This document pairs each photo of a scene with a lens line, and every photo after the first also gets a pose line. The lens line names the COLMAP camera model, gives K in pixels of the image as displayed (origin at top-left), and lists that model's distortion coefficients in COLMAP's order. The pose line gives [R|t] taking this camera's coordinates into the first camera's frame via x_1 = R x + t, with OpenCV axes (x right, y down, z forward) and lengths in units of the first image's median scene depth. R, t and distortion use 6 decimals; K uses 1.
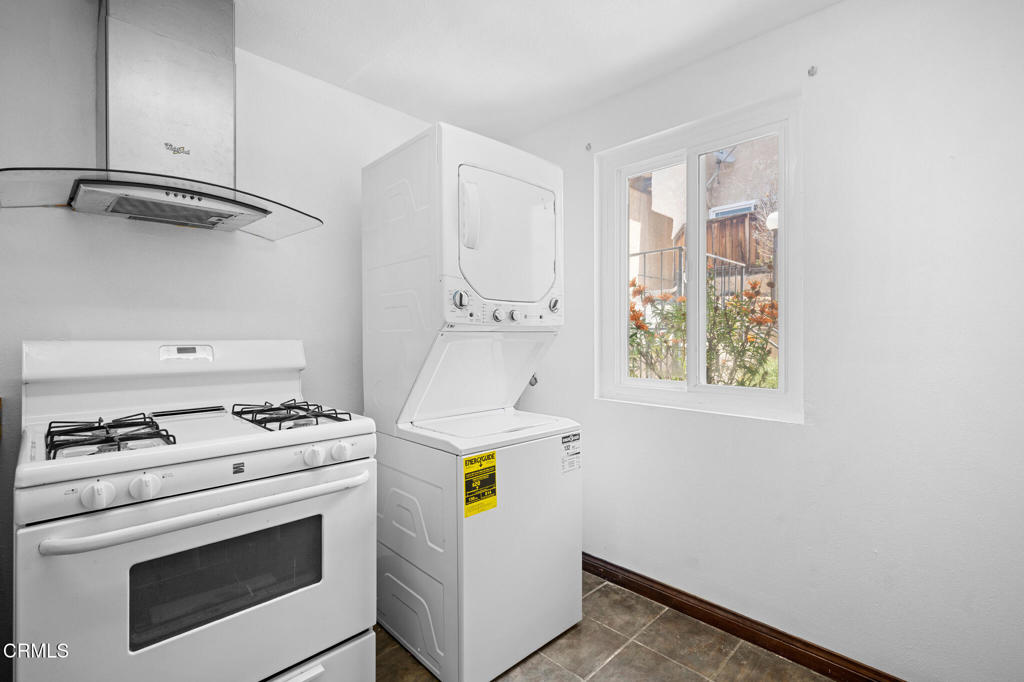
lens RADIAL K [[453.4, 0, 512.0], [0, 453.4, 341.0], [0, 0, 1]] dist [0.001460, 0.000213]
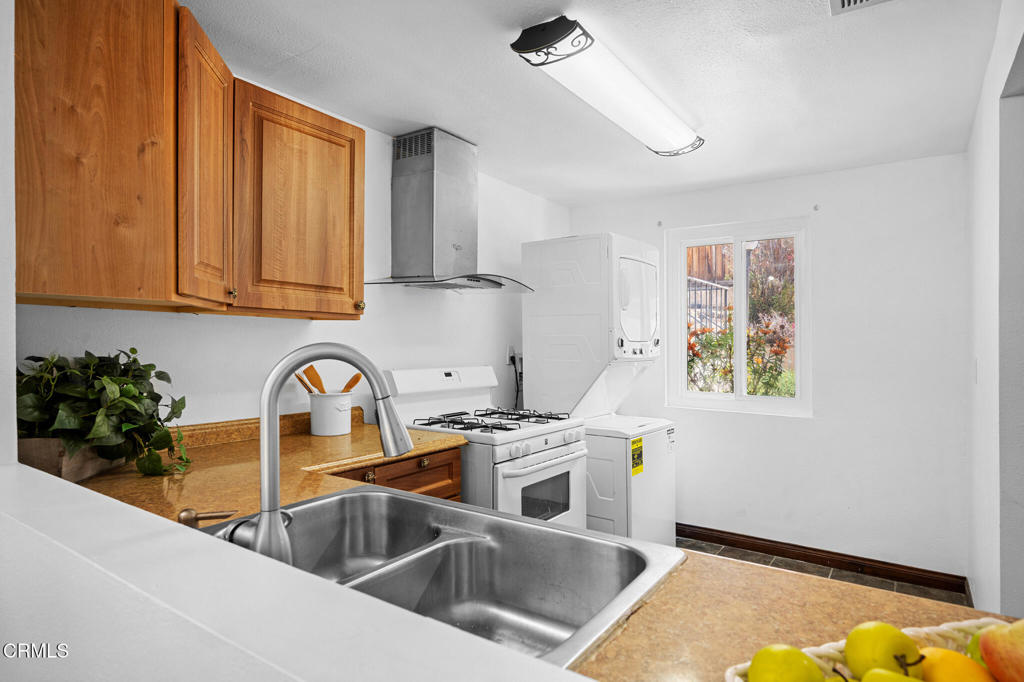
lens RADIAL K [[559.6, 0, 512.0], [0, 559.6, 341.0], [0, 0, 1]] dist [0.001365, 0.000278]
pose [[0.986011, 0.006903, 0.166539, -0.826303], [-0.004243, 0.999858, -0.016322, -0.063338], [-0.166628, 0.015387, 0.985900, -0.887649]]
